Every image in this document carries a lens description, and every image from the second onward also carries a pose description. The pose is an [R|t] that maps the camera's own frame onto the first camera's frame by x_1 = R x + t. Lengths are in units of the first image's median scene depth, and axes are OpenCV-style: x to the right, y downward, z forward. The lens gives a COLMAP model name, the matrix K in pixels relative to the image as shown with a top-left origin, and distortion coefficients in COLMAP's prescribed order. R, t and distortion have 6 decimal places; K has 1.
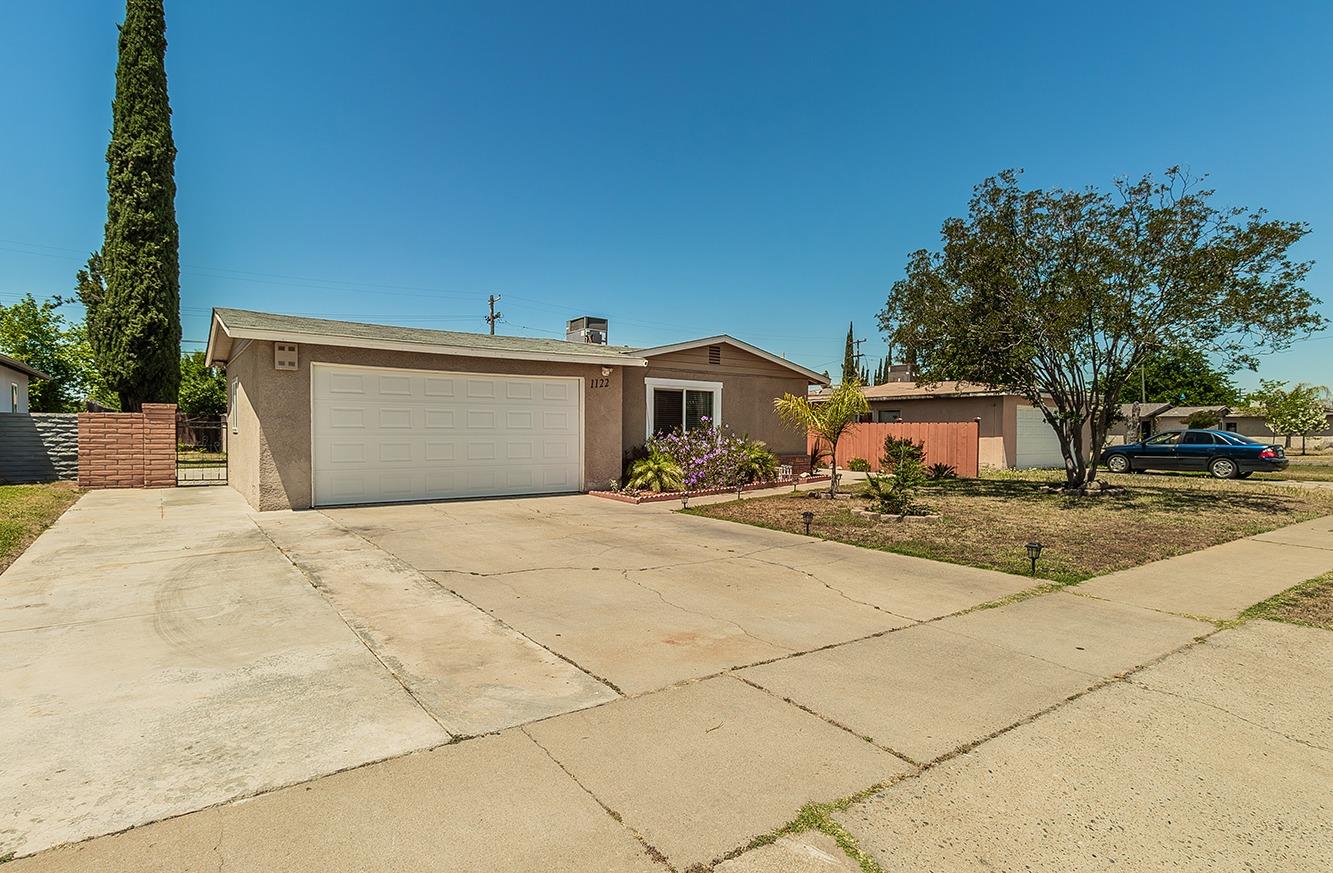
lens RADIAL K [[682.8, 0, 666.5], [0, 682.8, 436.5], [0, 0, 1]] dist [-0.001222, 0.000025]
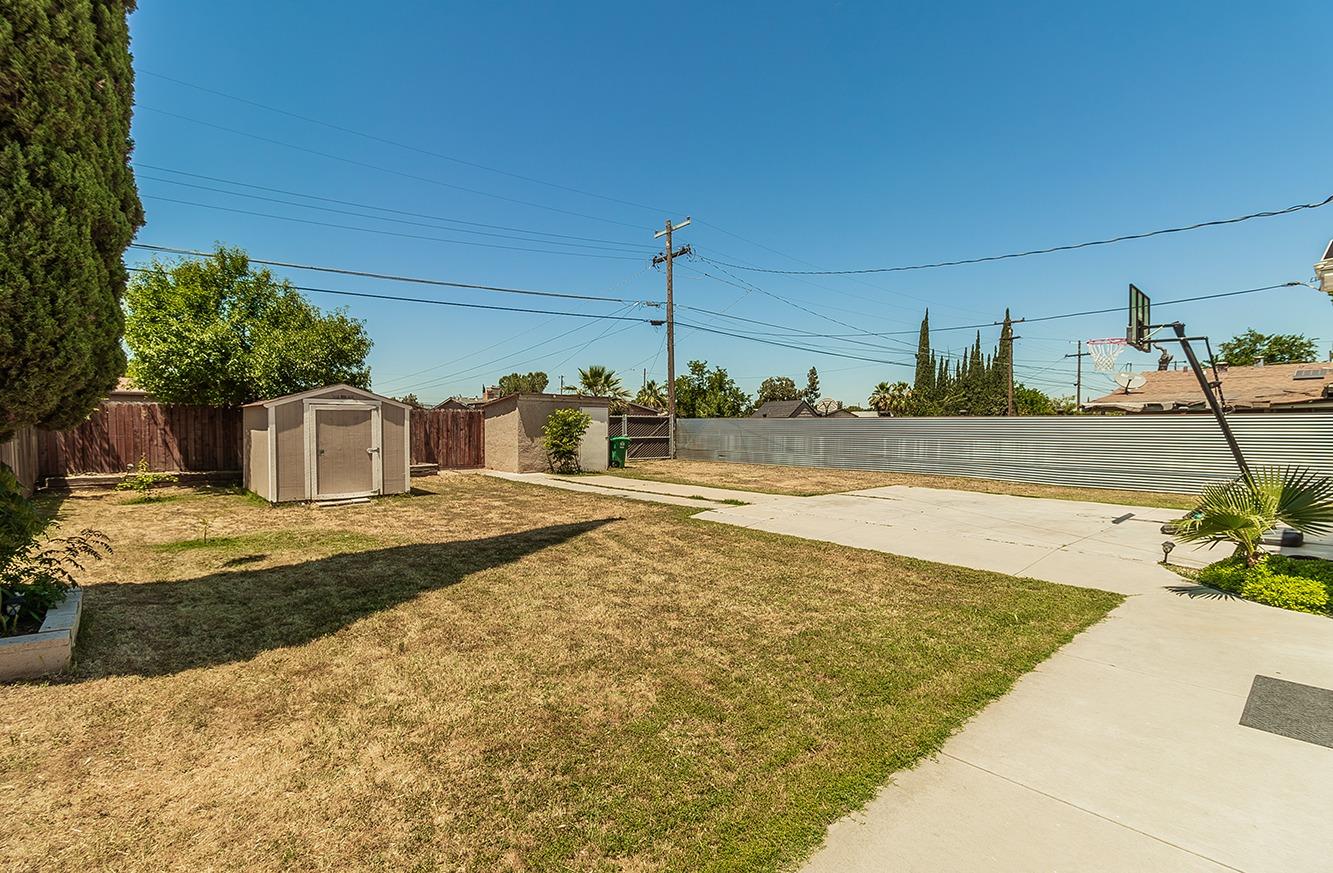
lens RADIAL K [[600.8, 0, 666.5], [0, 600.8, 436.5], [0, 0, 1]] dist [0.001306, -0.000113]
pose [[0.993511, -0.002820, 0.113703, -0.627545], [0.001203, 0.999897, 0.014289, -0.023945], [-0.113732, -0.014060, 0.993412, 0.859698]]
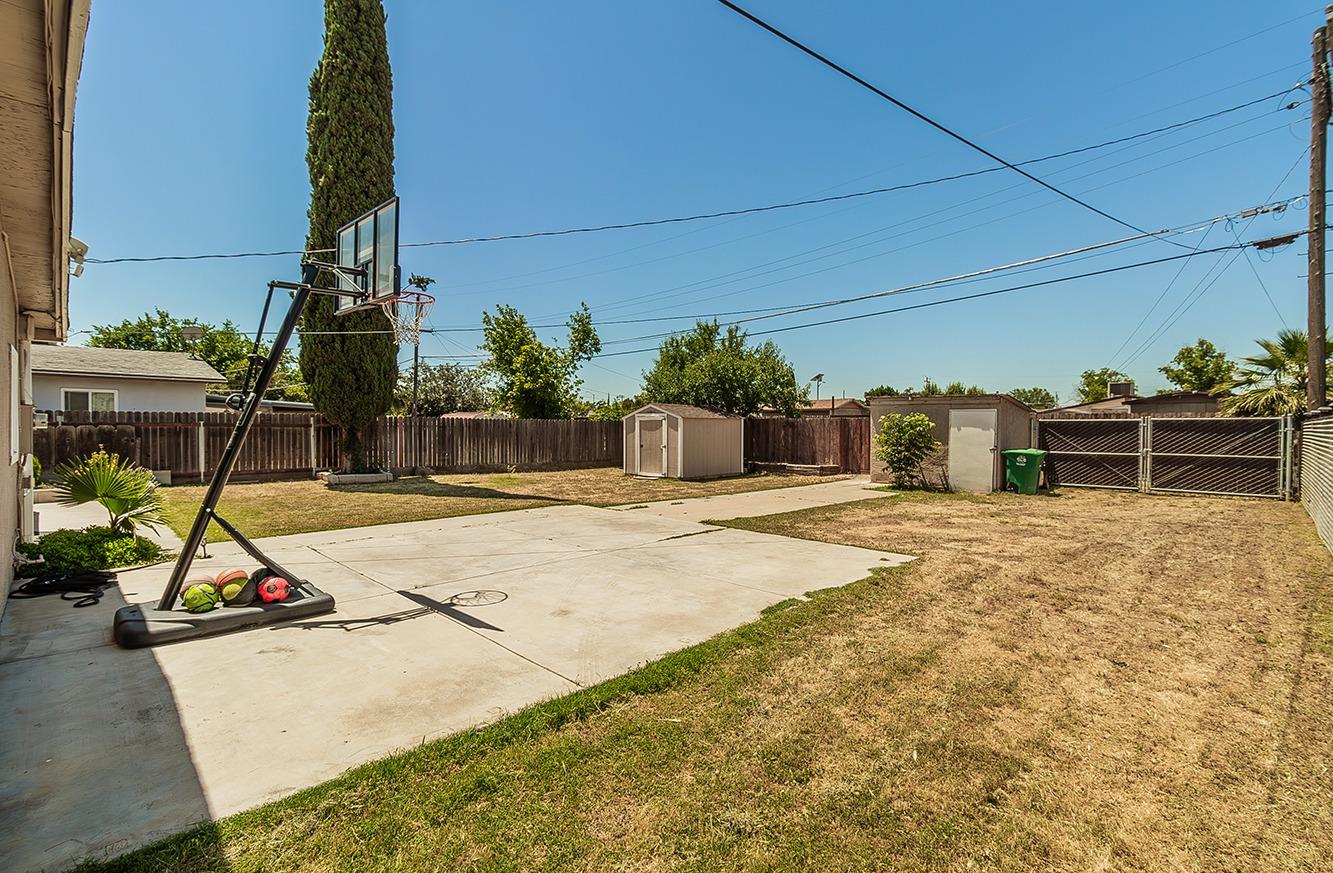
lens RADIAL K [[600.8, 0, 666.5], [0, 600.8, 436.5], [0, 0, 1]] dist [0.001306, -0.000113]
pose [[0.181319, 0.014069, -0.983324, -0.015063], [-0.012524, 0.999850, 0.011996, -0.027566], [0.983345, 0.010140, 0.181468, 1.298614]]
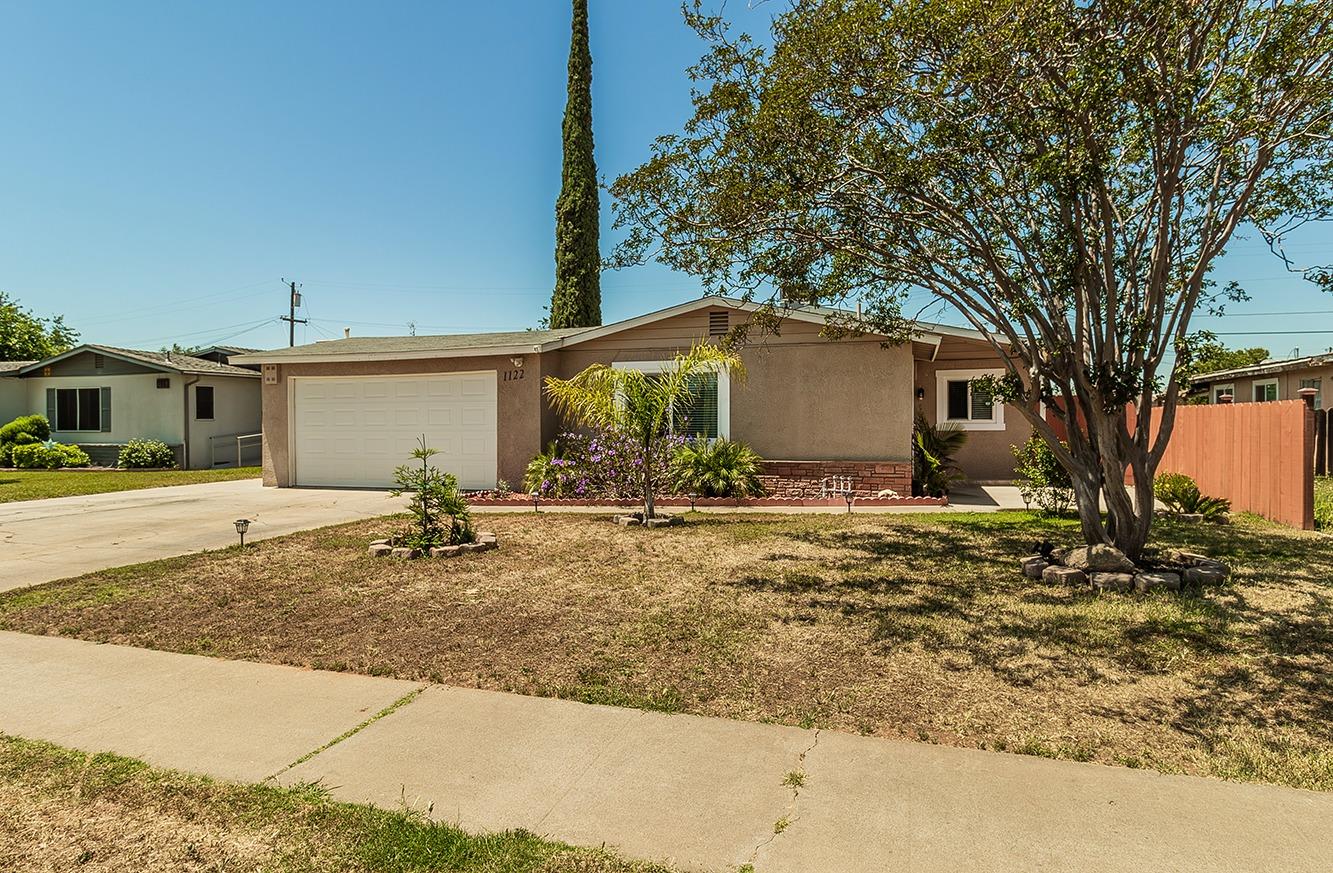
lens RADIAL K [[760.3, 0, 666.5], [0, 760.3, 436.5], [0, 0, 1]] dist [-0.023384, 0.000094]
pose [[0.599626, 0.004127, -0.800269, 0.465763], [0.002065, 0.999975, 0.006704, -0.000606], [0.800277, -0.005672, 0.599603, 0.302018]]
